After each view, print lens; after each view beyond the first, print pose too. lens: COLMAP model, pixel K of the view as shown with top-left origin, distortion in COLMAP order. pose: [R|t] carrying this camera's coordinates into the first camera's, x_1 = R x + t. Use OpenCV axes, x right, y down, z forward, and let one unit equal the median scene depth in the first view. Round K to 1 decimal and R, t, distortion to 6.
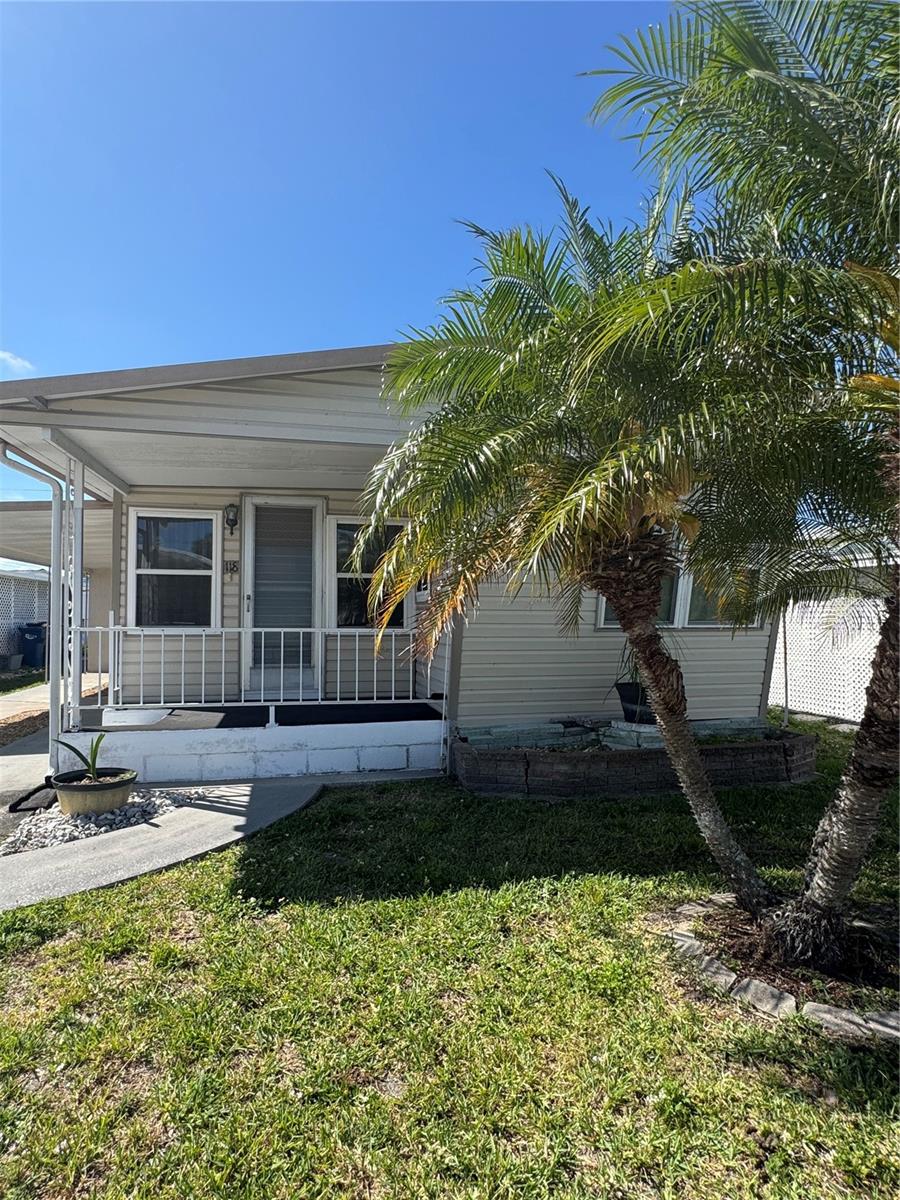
lens RADIAL K [[668.6, 0, 450.0], [0, 668.6, 601.0], [0, 0, 1]] dist [-0.001444, 0.000275]
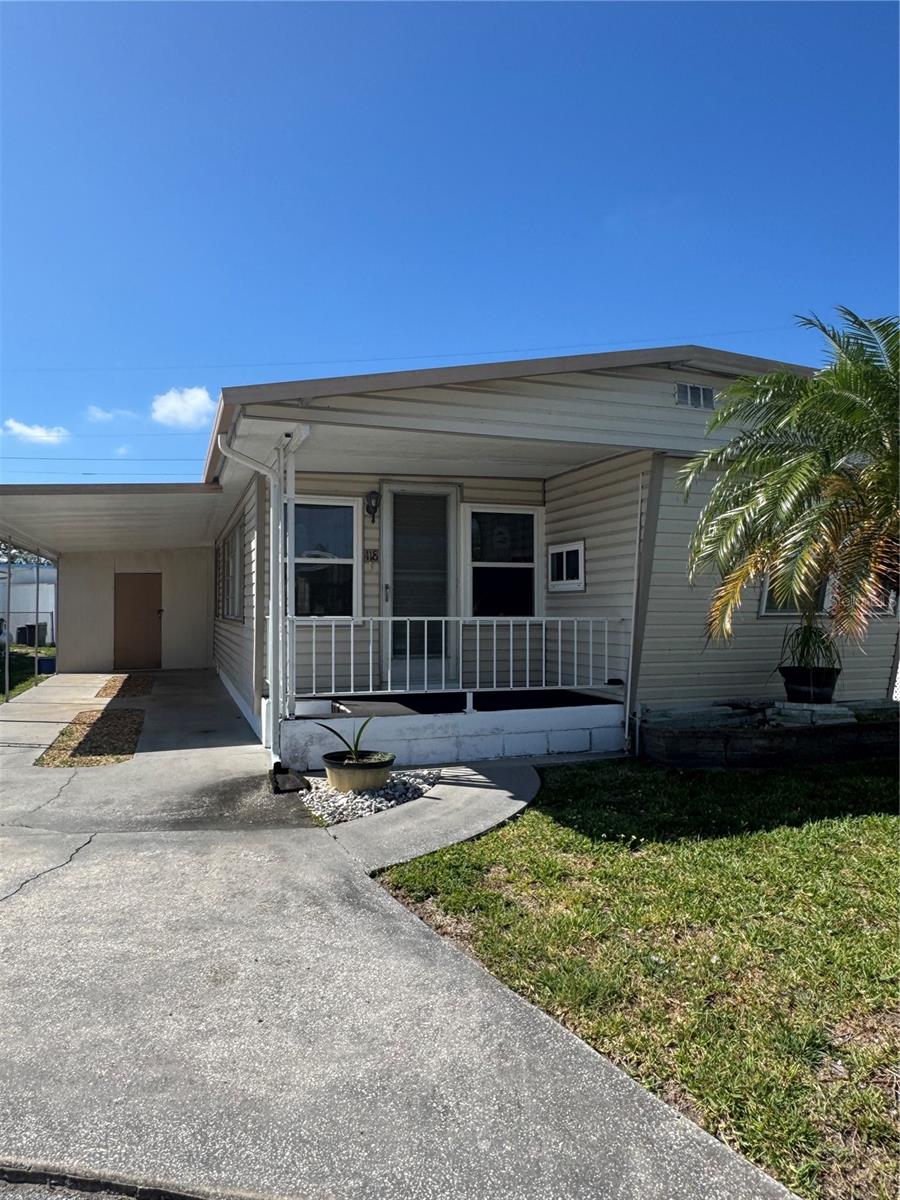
lens RADIAL K [[798.9, 0, 449.8], [0, 798.9, 601.8], [0, 0, 1]] dist [0.002180, 0.000529]
pose [[0.993225, -0.002171, 0.116186, -0.419784], [0.000380, 0.999881, 0.015437, -0.001526], [-0.116206, -0.015288, 0.993108, -0.207877]]
